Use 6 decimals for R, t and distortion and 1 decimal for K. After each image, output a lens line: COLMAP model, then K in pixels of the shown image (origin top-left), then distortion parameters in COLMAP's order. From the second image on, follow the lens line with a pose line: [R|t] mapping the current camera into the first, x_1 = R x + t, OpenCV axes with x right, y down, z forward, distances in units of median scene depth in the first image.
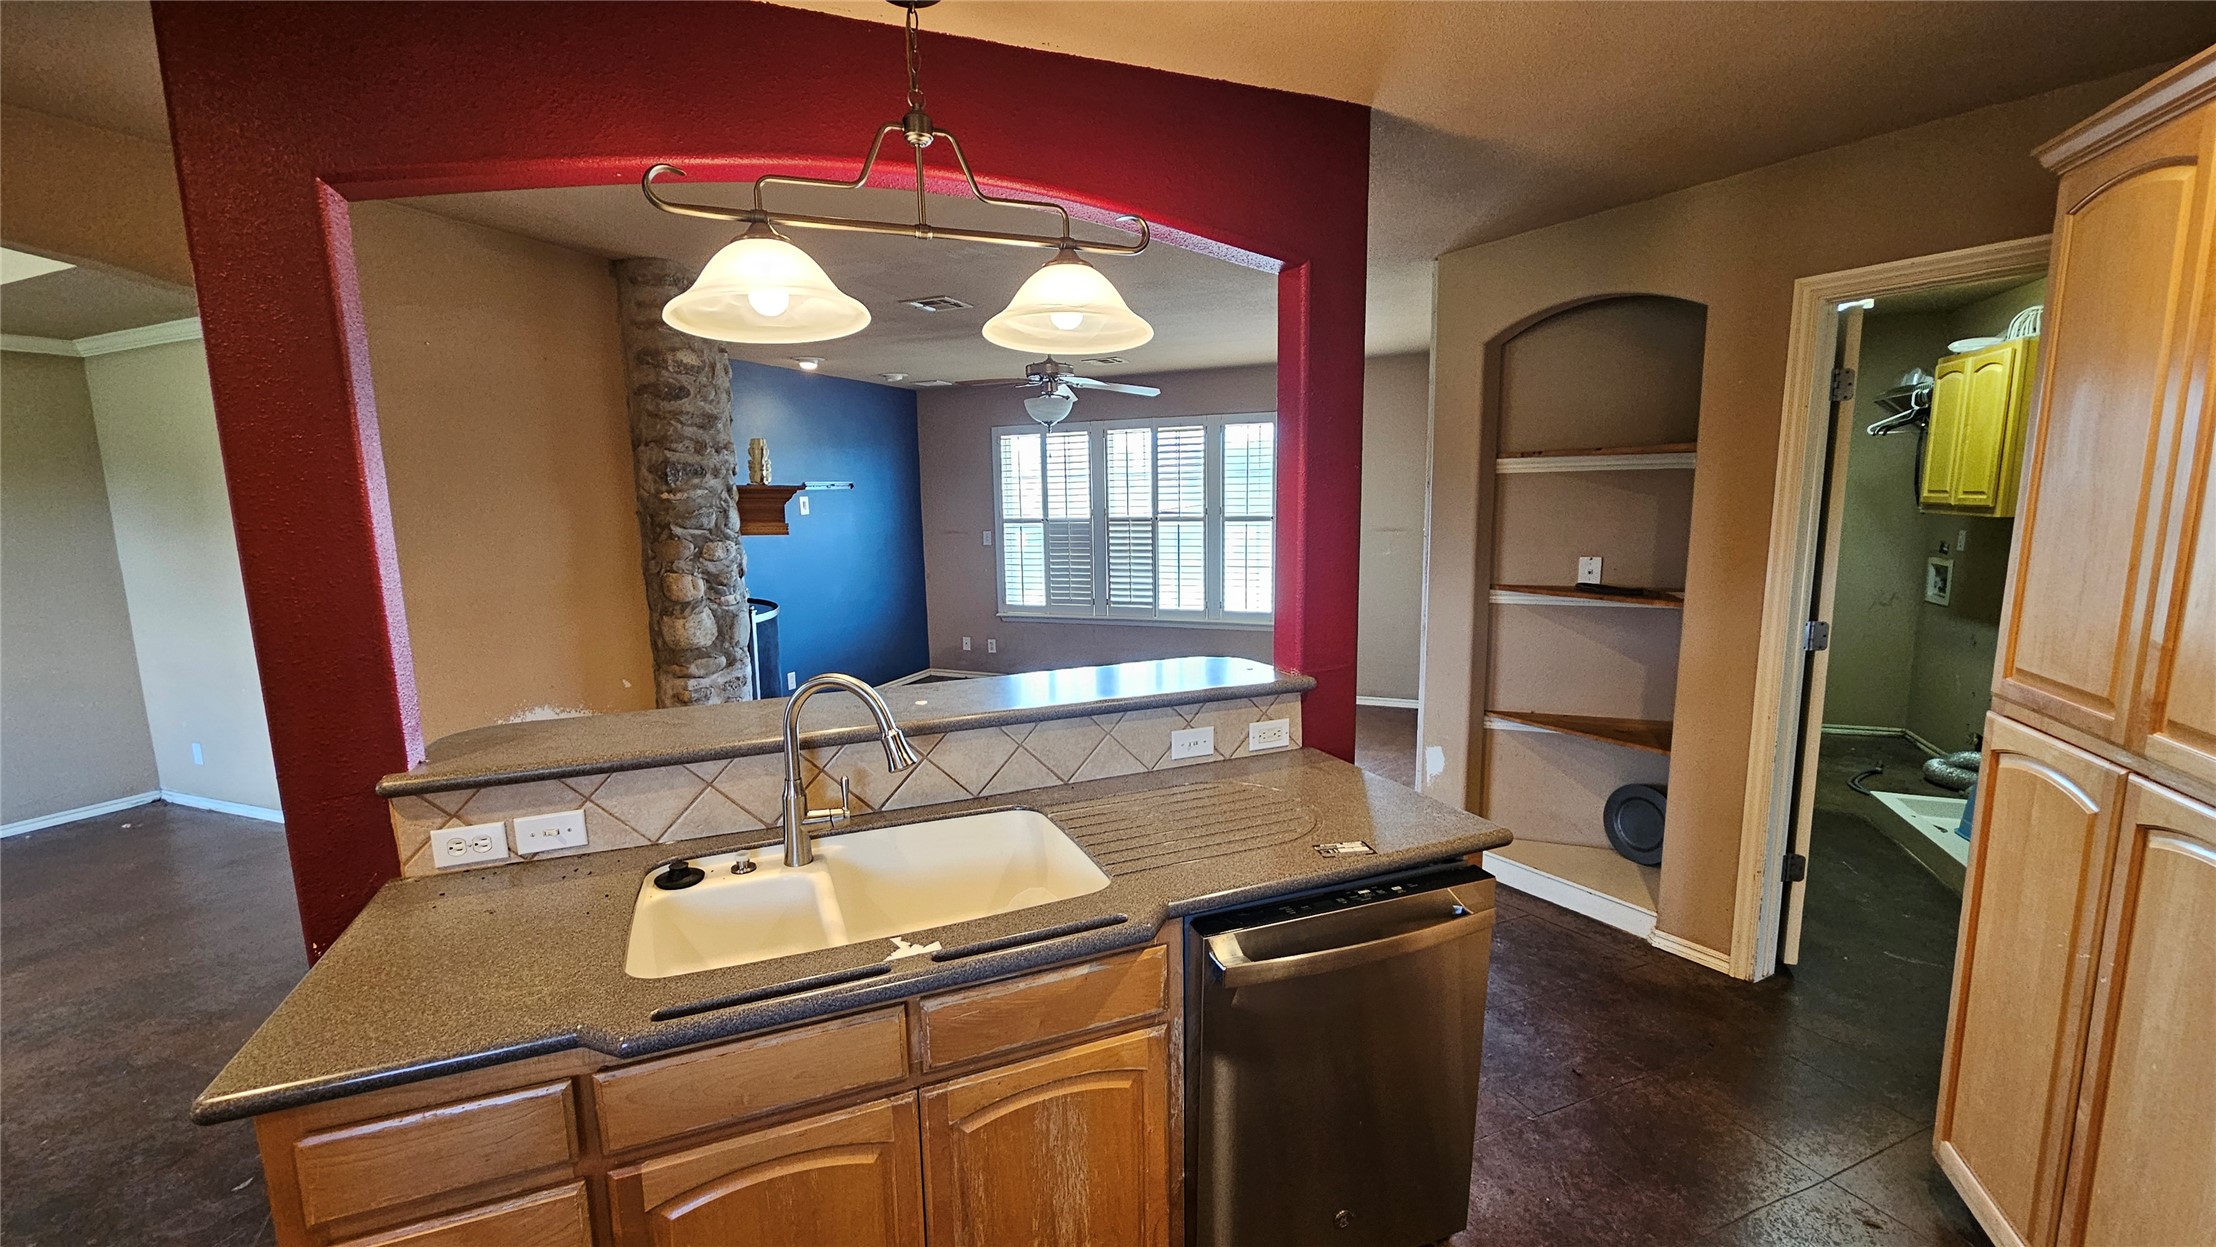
lens RADIAL K [[906.2, 0, 1103.6], [0, 906.2, 631.3], [0, 0, 1]] dist [-0.000487, -0.000034]
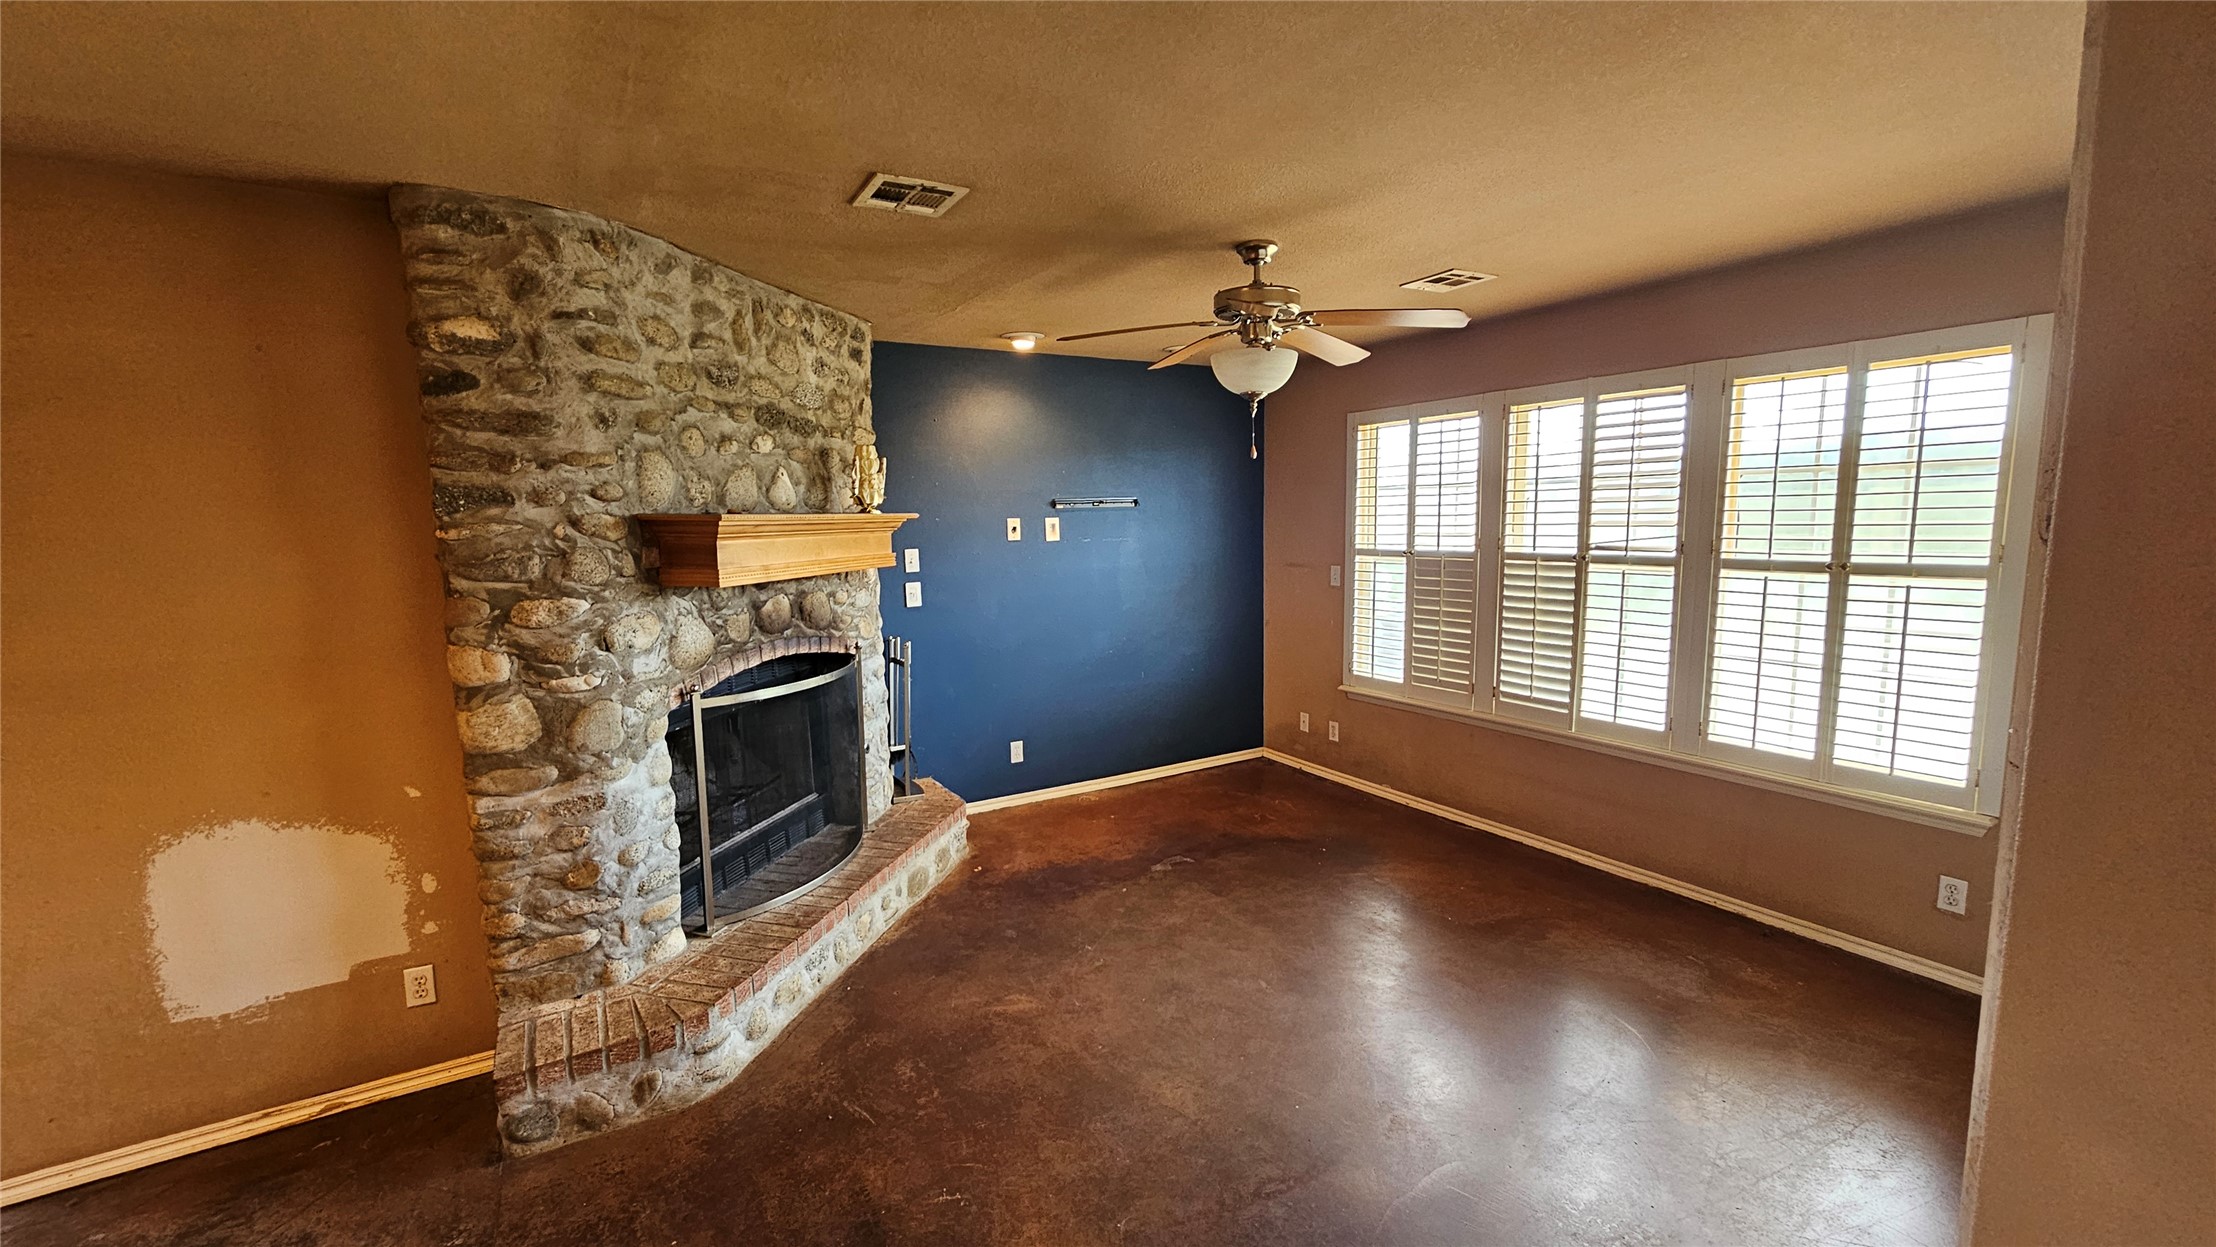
lens RADIAL K [[906.2, 0, 1125.1], [0, 906.2, 626.1], [0, 0, 1]] dist [-0.000487, -0.000034]
pose [[0.793427, 0.078989, -0.603518, 0.177161], [-0.085339, 0.996186, 0.018188, -0.068806], [0.602653, 0.037072, 0.797142, 0.386830]]
